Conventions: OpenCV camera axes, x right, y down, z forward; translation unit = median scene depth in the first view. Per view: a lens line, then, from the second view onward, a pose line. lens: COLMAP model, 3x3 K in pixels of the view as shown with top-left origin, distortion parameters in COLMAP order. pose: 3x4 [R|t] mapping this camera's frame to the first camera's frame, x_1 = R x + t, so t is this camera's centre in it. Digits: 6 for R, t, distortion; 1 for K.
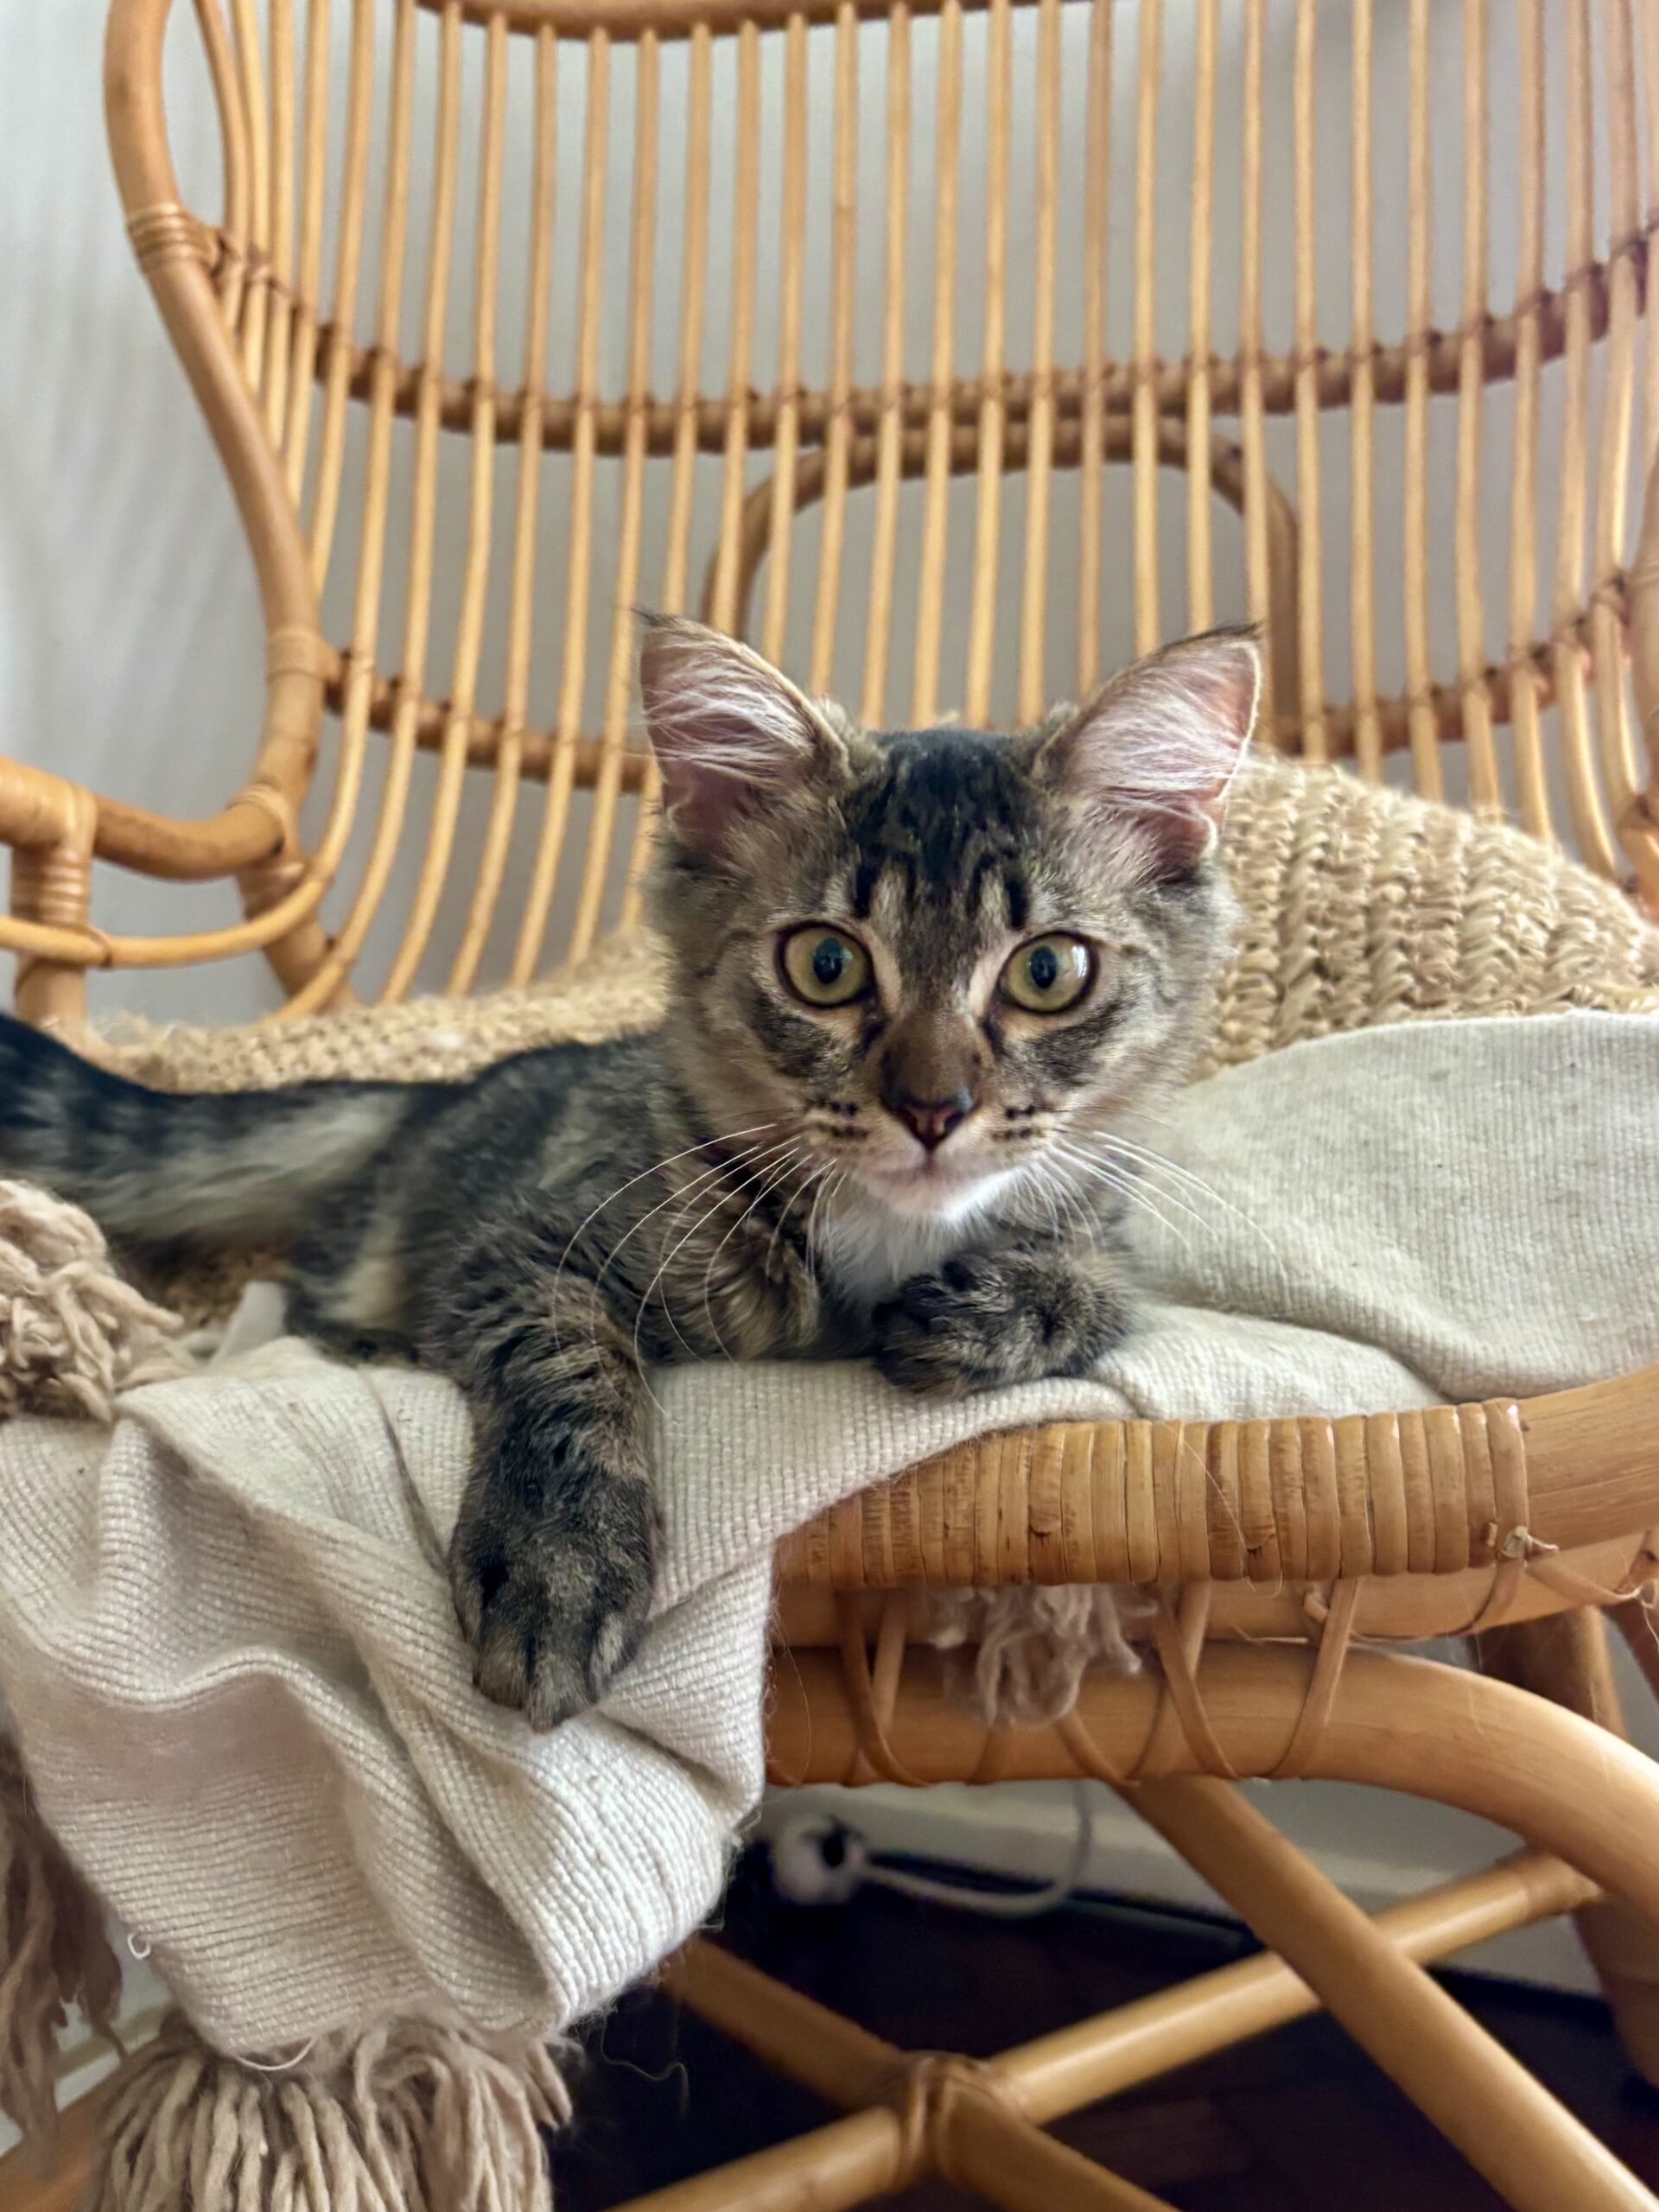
lens RADIAL K [[2113.8, 0, 829.5], [0, 2113.8, 1106.0], [0, 0, 1]] dist [0.011654, -0.019286]
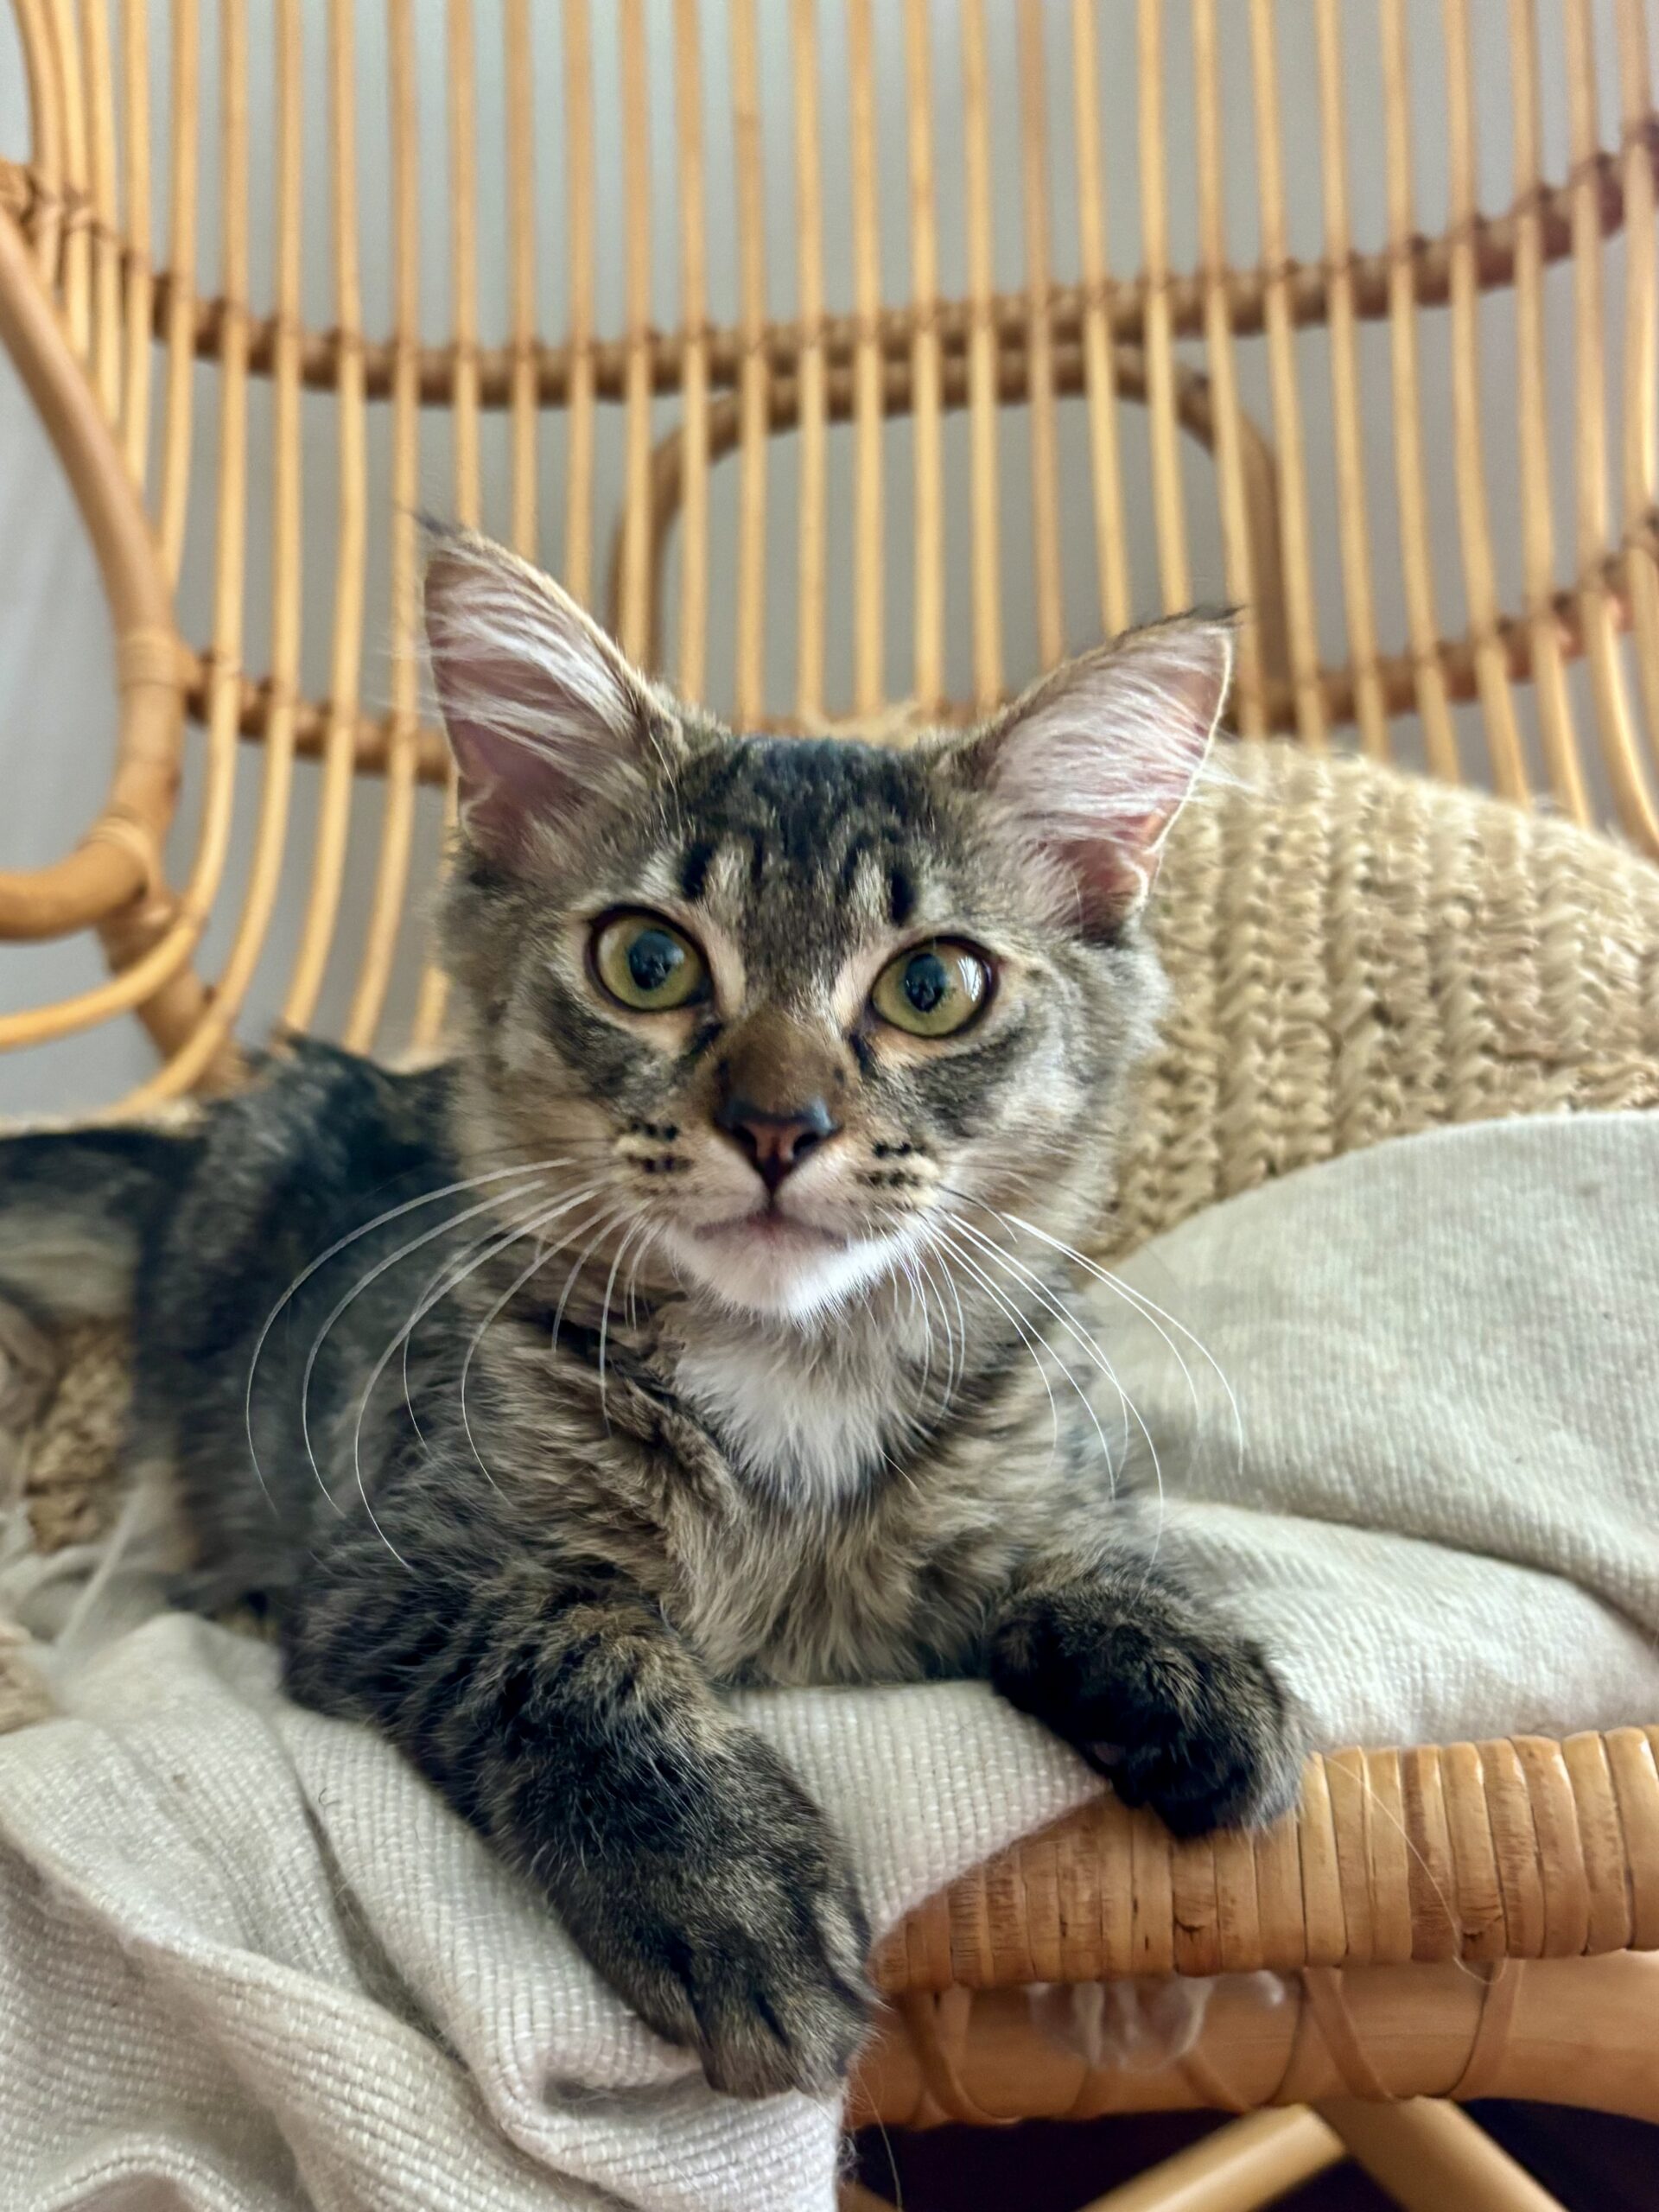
lens RADIAL K [[2160.4, 0, 829.5], [0, 2160.4, 1106.0], [0, 0, 1]] dist [-0.074545, 0.205683]
pose [[0.997884, -0.051894, 0.039171, -0.022985], [0.050443, 0.998035, 0.037184, -0.066802], [-0.041023, -0.035129, 0.998540, 0.135574]]
